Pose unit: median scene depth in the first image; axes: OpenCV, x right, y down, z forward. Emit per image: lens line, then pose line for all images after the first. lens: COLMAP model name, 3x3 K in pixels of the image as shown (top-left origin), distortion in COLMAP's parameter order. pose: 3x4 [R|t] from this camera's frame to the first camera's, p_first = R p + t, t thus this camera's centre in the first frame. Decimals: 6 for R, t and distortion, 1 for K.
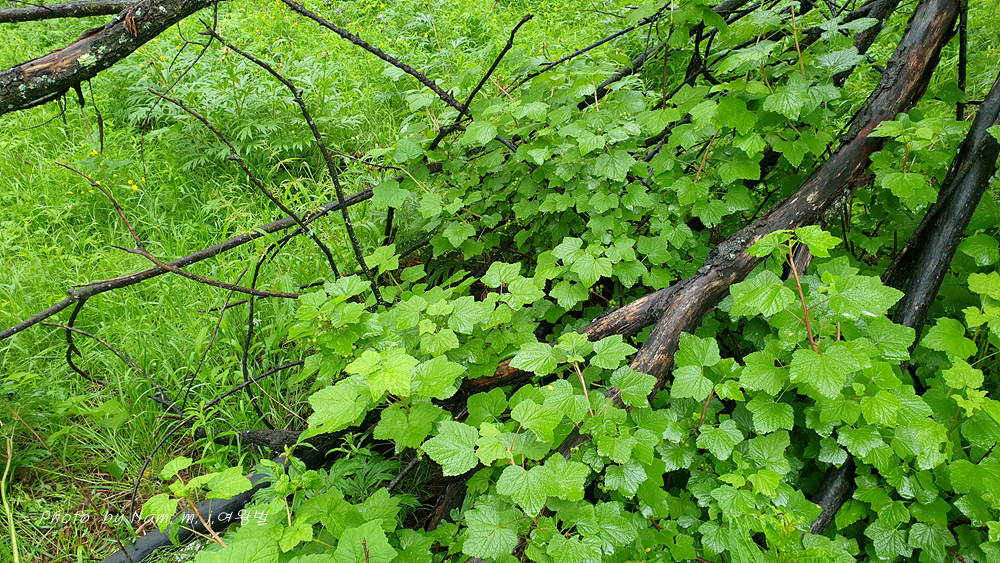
lens RADIAL K [[993.0, 0, 571.1], [0, 993.0, 280.8], [0, 0, 1]] dist [0.297855, -1.113178]
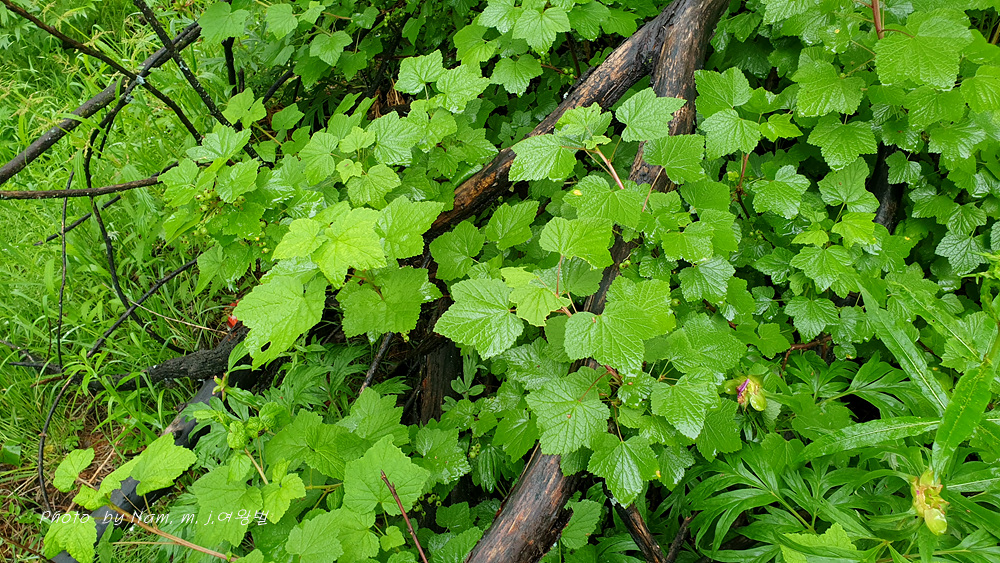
lens RADIAL K [[762.0, 0, 500.0], [0, 762.0, 281.5], [0, 0, 1]] dist [0.113187, -0.206923]
pose [[0.943787, -0.306453, 0.123908, -0.118487], [0.274949, 0.935865, 0.220364, 0.026238], [-0.183492, -0.173908, 0.967516, 0.375661]]
